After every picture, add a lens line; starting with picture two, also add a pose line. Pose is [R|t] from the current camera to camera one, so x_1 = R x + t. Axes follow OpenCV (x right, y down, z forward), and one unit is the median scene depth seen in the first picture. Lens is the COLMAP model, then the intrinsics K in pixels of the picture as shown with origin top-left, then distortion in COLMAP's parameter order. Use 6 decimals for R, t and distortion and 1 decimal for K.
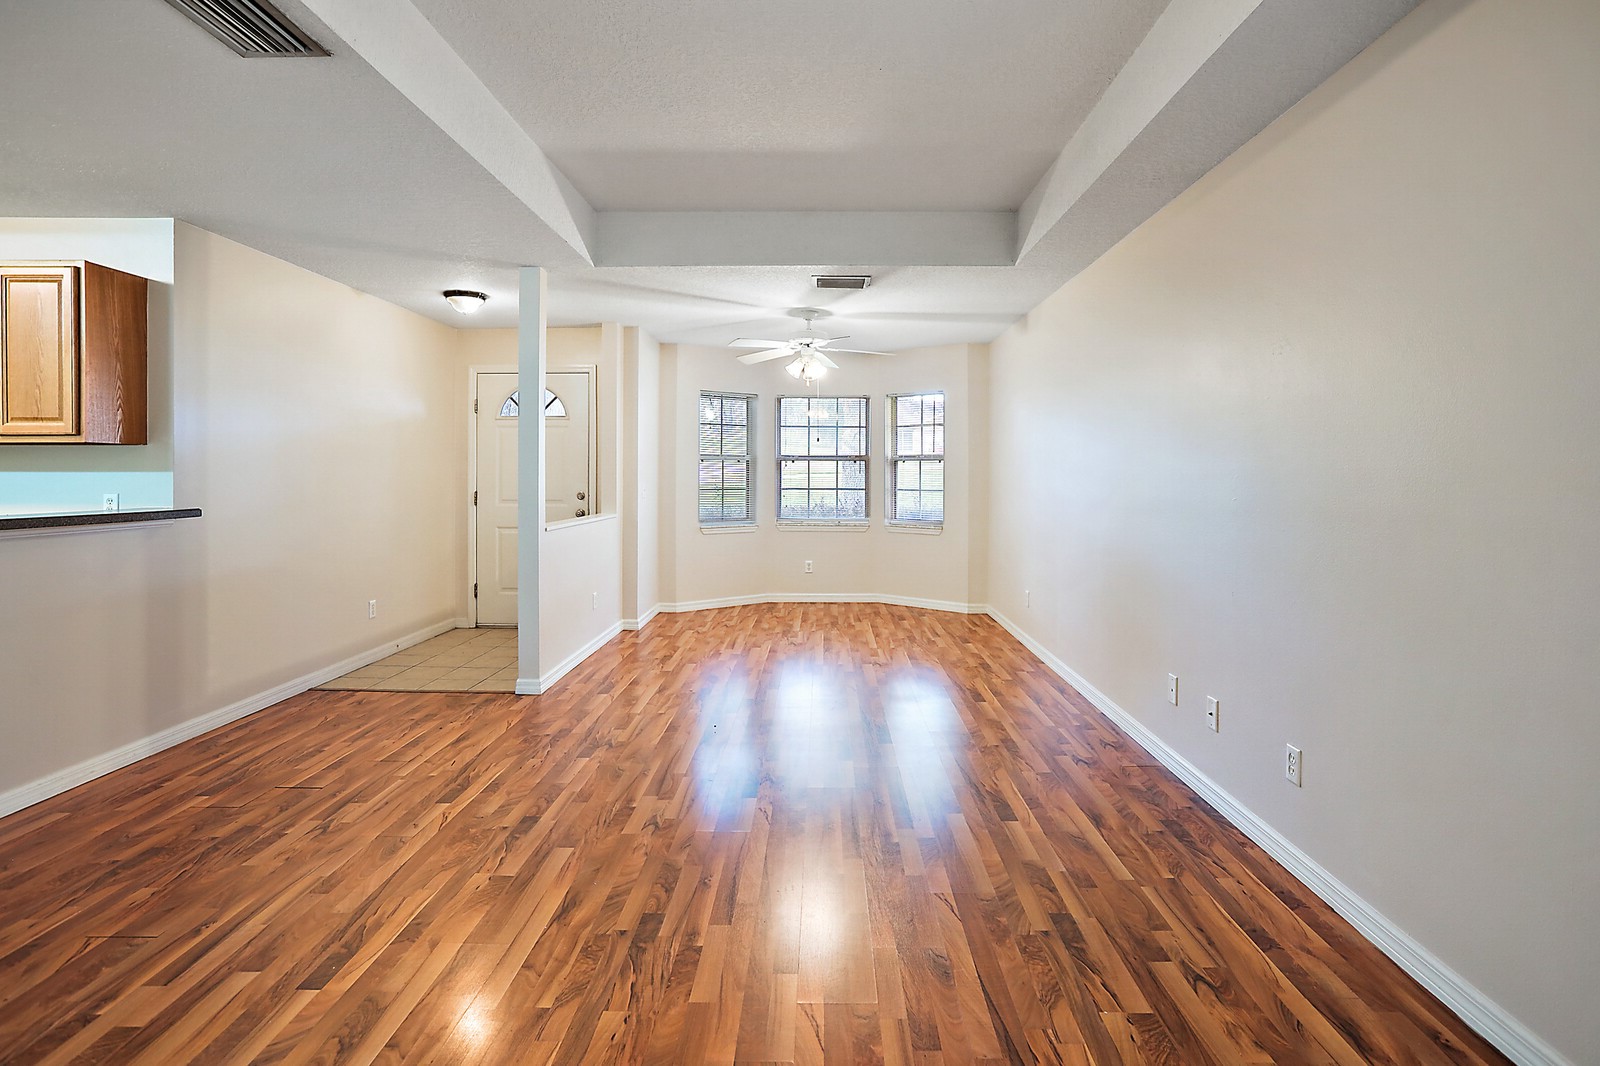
lens RADIAL K [[795.5, 0, 809.7], [0, 795.5, 478.4], [0, 0, 1]] dist [-0.054341, 0.029906]
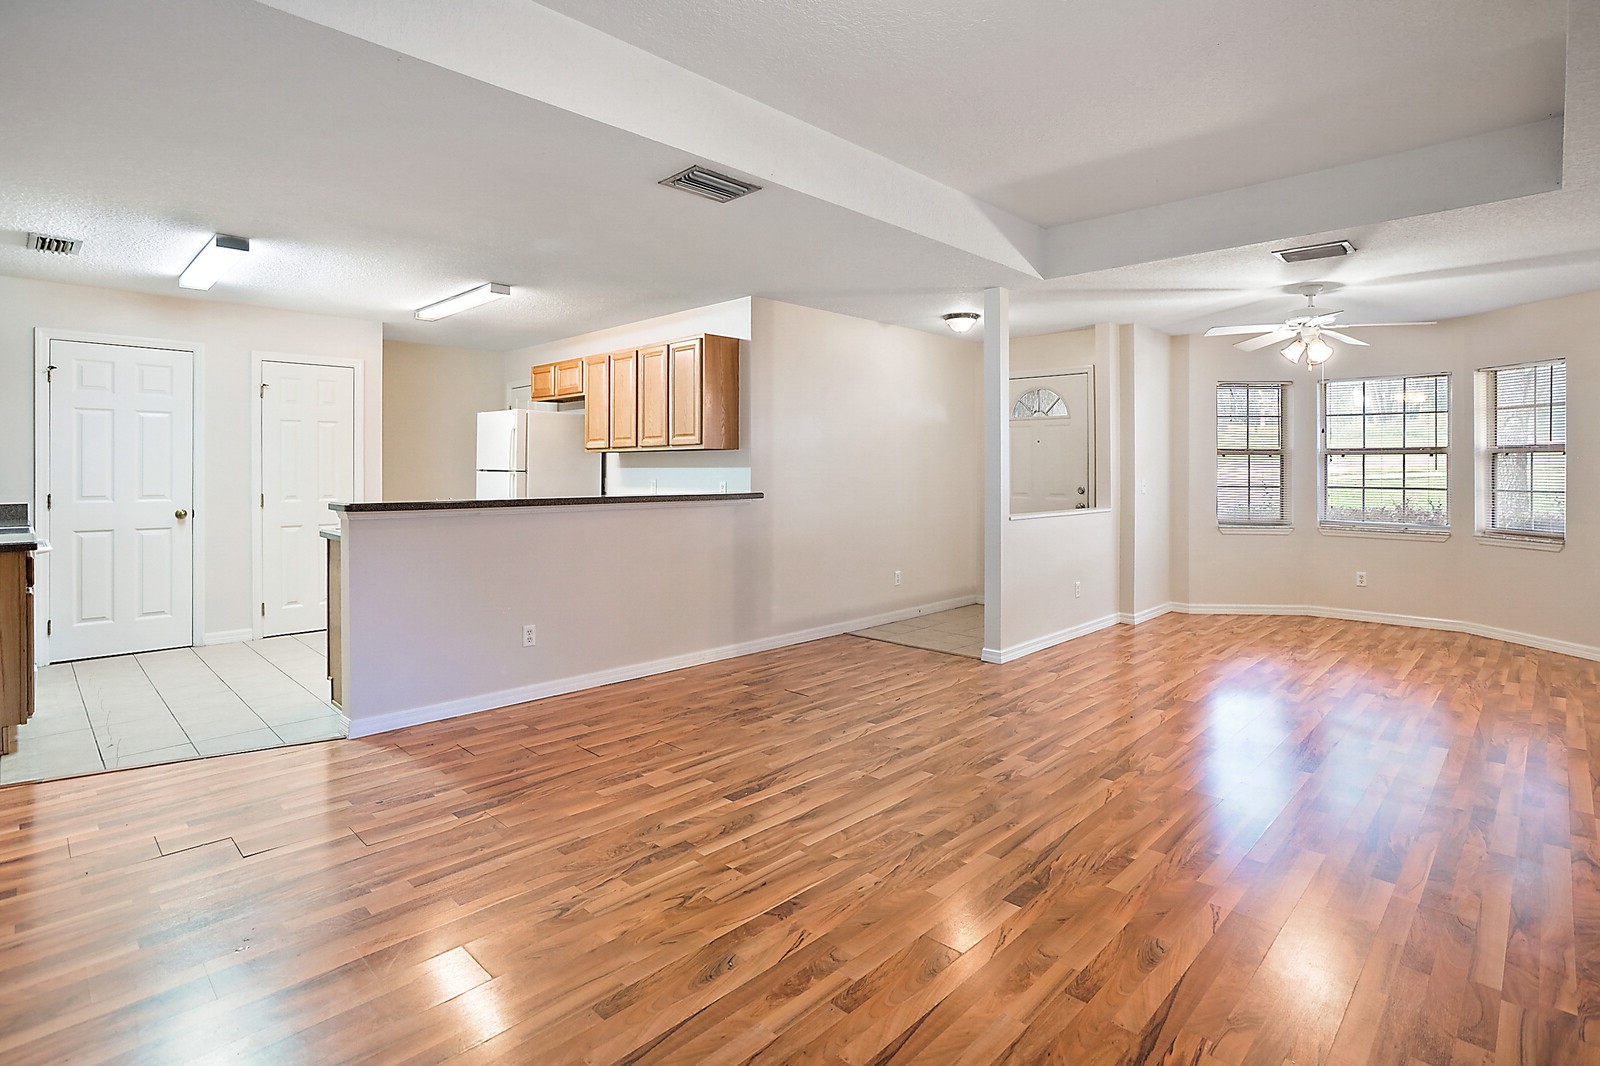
lens RADIAL K [[795.5, 0, 809.7], [0, 795.5, 478.4], [0, 0, 1]] dist [-0.054341, 0.029906]
pose [[0.730081, 0.007767, -0.683316, 0.279229], [-0.004516, 0.999968, 0.006542, 0.001028], [0.683346, -0.001690, 0.730093, -0.022243]]
